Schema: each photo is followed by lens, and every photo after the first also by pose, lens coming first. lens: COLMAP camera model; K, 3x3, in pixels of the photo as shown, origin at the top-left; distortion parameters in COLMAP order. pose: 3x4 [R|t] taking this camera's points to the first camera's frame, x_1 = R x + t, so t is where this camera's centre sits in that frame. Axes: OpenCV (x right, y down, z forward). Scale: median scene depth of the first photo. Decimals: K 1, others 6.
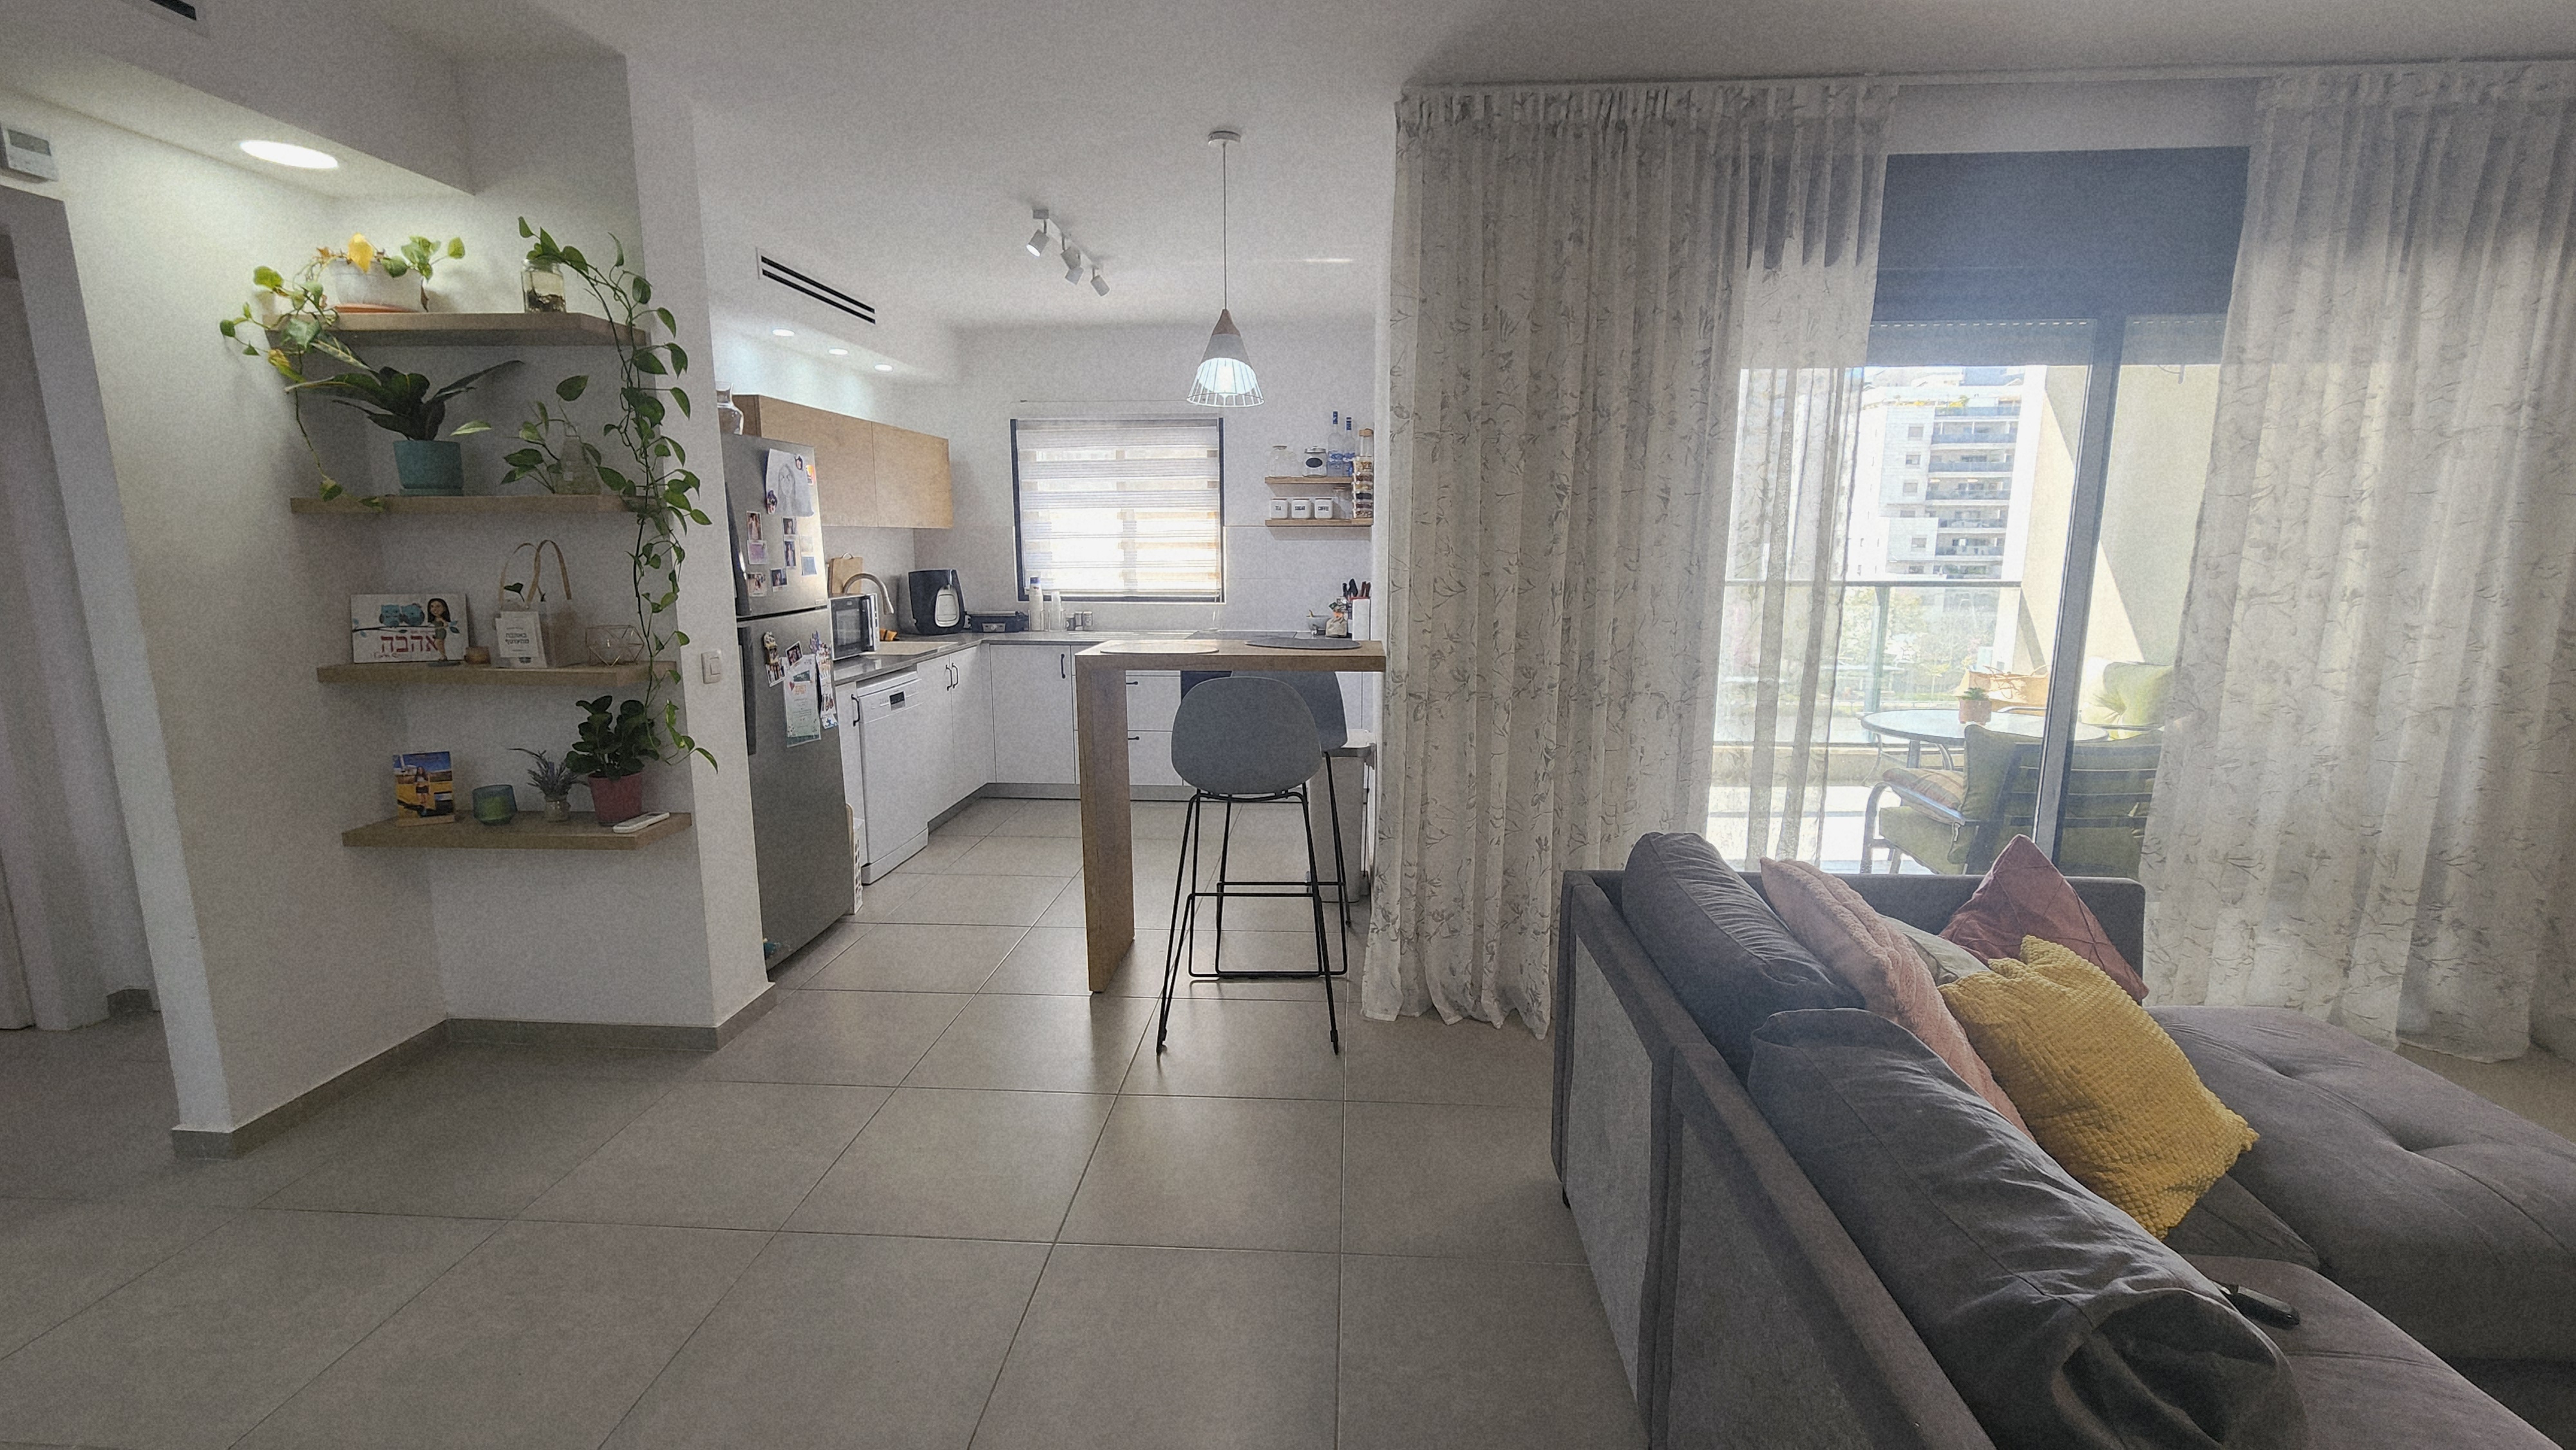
lens RADIAL K [[1071.7, 0, 1288.0], [0, 1071.7, 725.0], [0, 0, 1]] dist [0.000361, 0.000239]
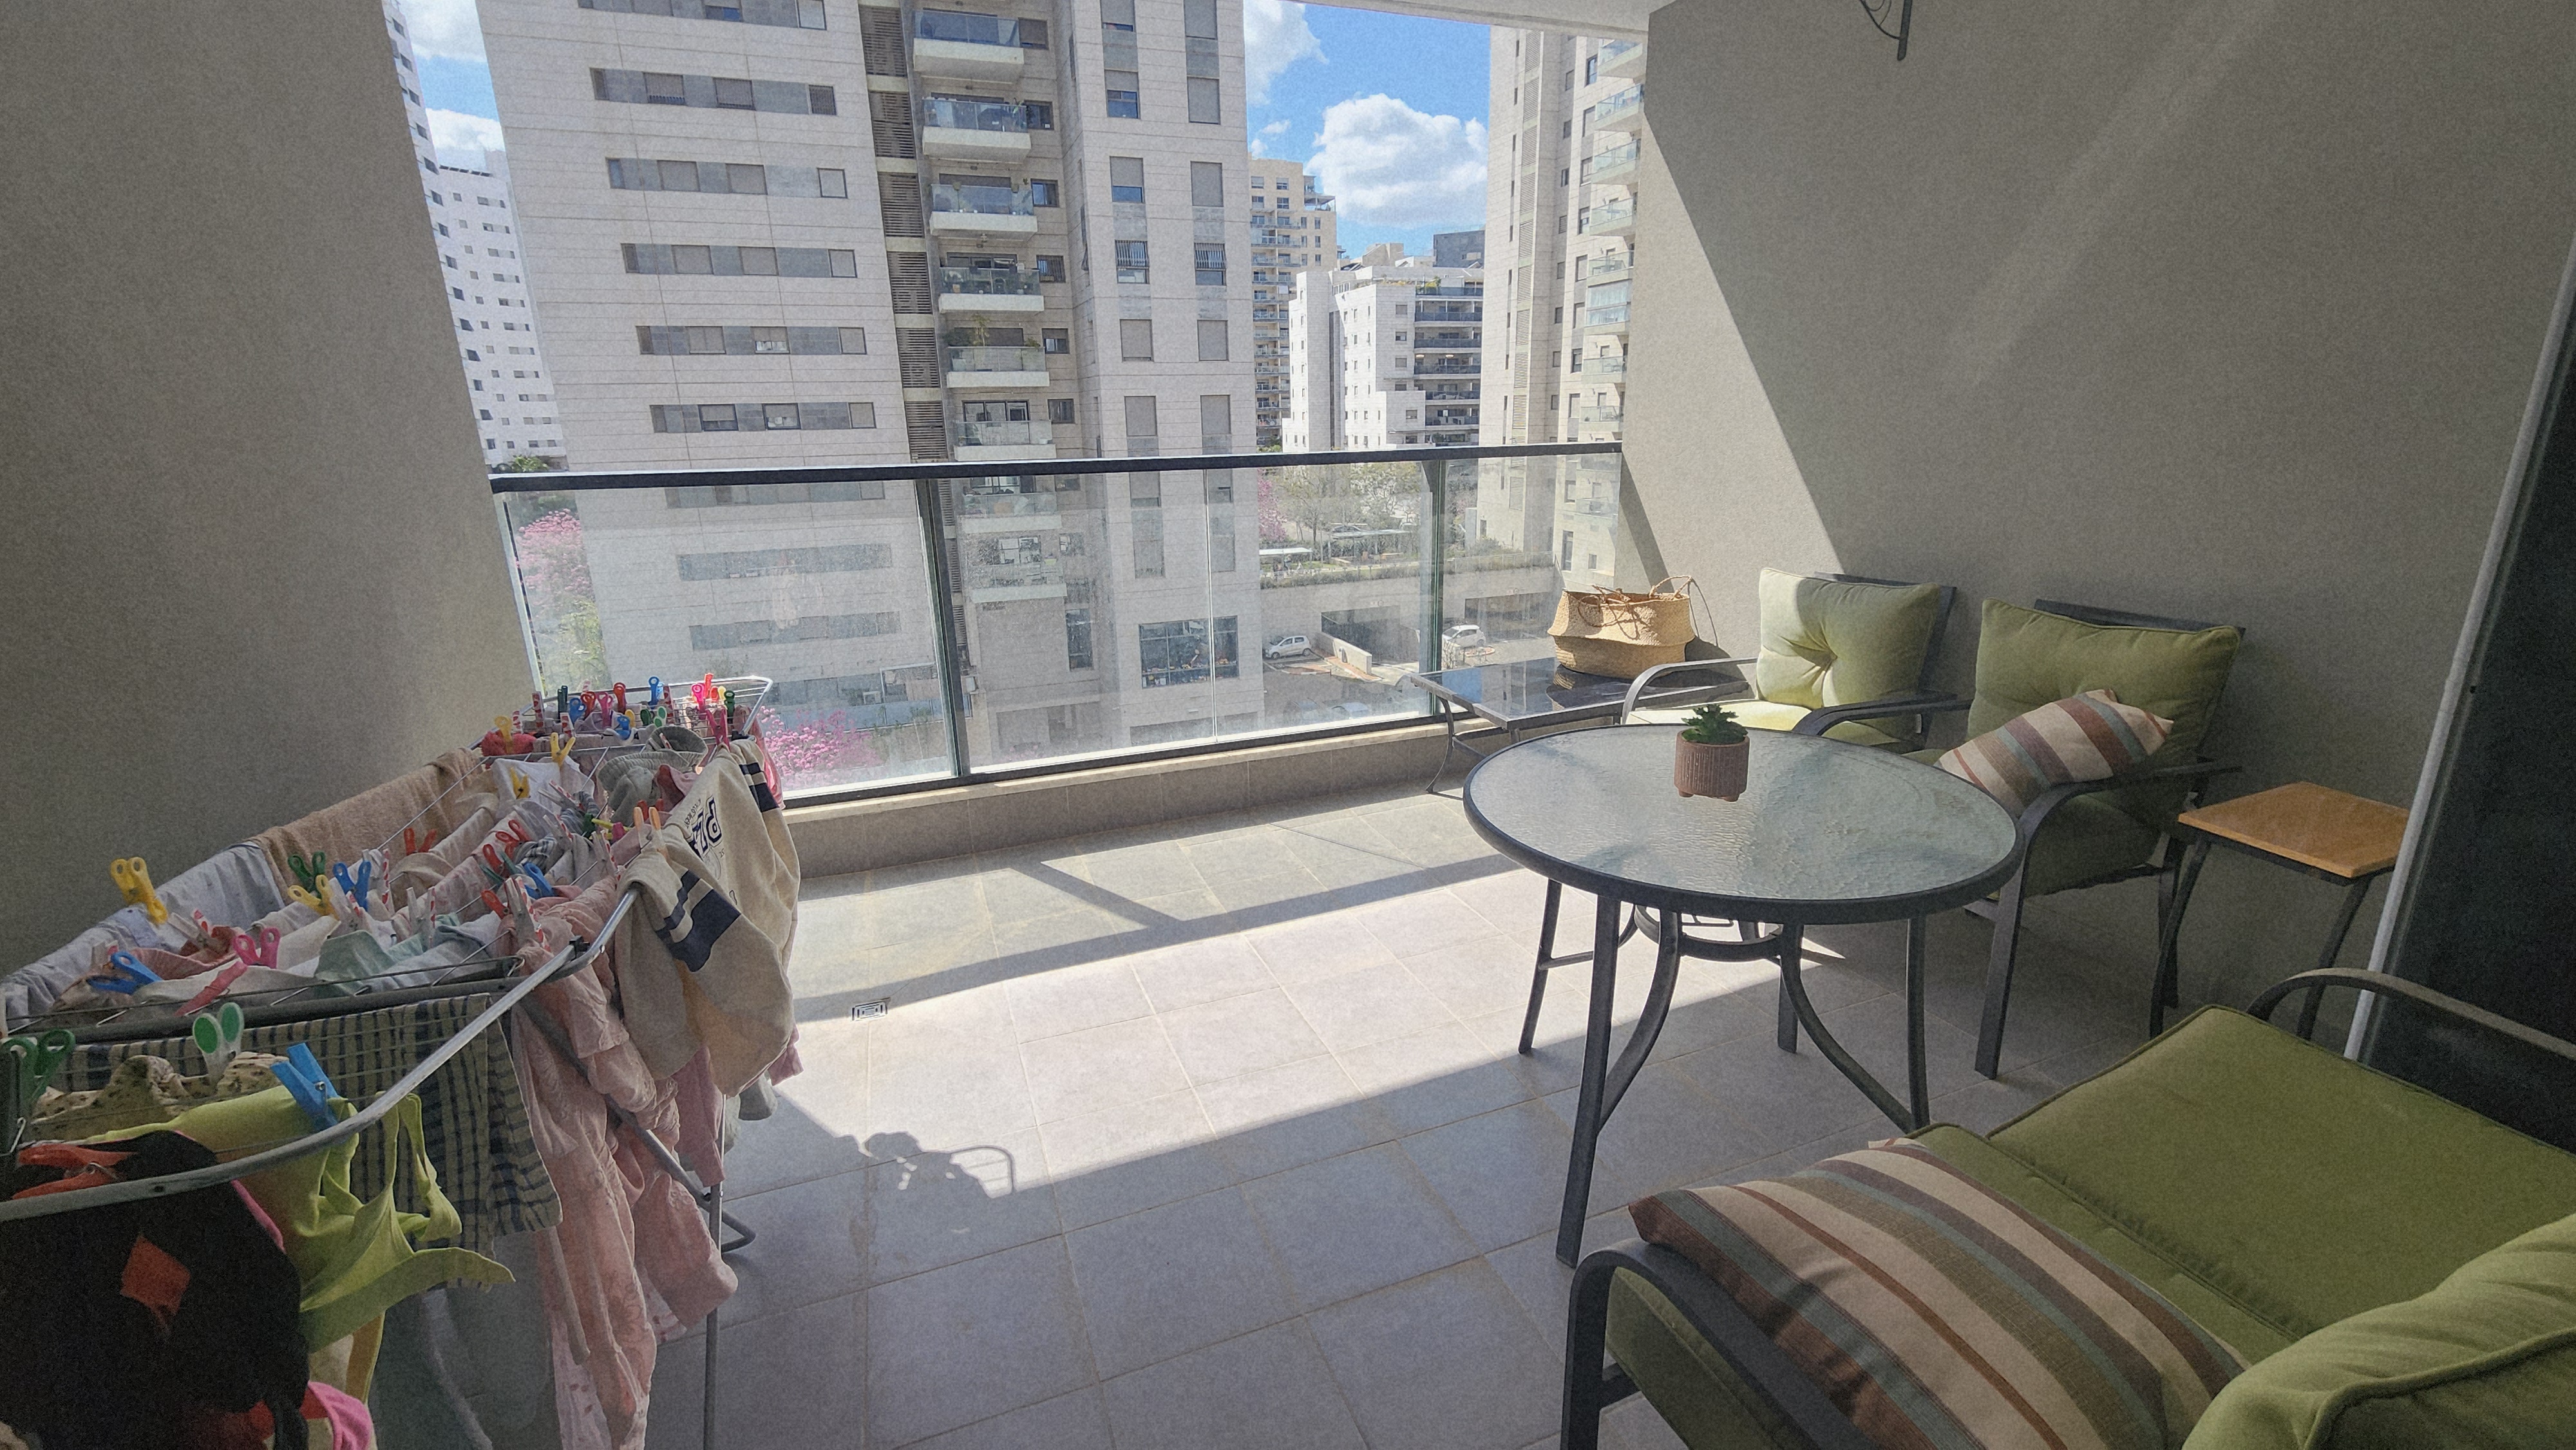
lens RADIAL K [[1068.9, 0, 1292.1], [0, 1068.9, 719.8], [0, 0, 1]] dist [-0.023913, 0.008524]
pose [[0.912752, -0.131550, 0.386754, 0.166397], [0.091328, 0.988481, 0.120684, -0.045820], [-0.398175, -0.074833, 0.914252, 0.339877]]
